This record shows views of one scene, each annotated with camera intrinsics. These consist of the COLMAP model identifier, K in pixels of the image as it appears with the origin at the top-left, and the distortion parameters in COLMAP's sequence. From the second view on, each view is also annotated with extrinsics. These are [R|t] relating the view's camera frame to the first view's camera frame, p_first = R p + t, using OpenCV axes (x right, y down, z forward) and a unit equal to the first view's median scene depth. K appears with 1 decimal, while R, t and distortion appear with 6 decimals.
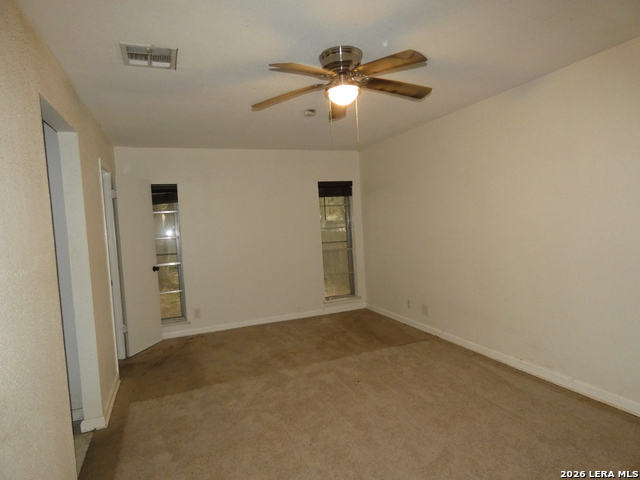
lens RADIAL K [[381.3, 0, 328.8], [0, 381.3, 241.8], [0, 0, 1]] dist [-0.000110, -0.000369]
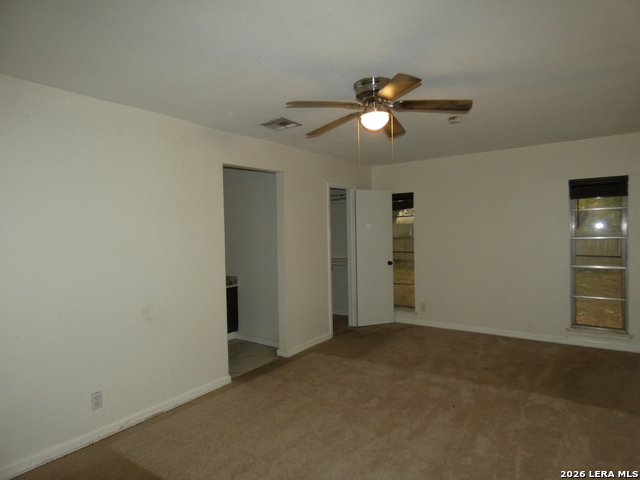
lens RADIAL K [[381.3, 0, 328.8], [0, 381.3, 241.8], [0, 0, 1]] dist [-0.000110, -0.000369]
pose [[0.549760, 0.067368, -0.832602, 0.534704], [-0.060271, 0.997344, 0.040901, -0.041762], [0.833146, 0.027696, 0.552360, 0.184885]]
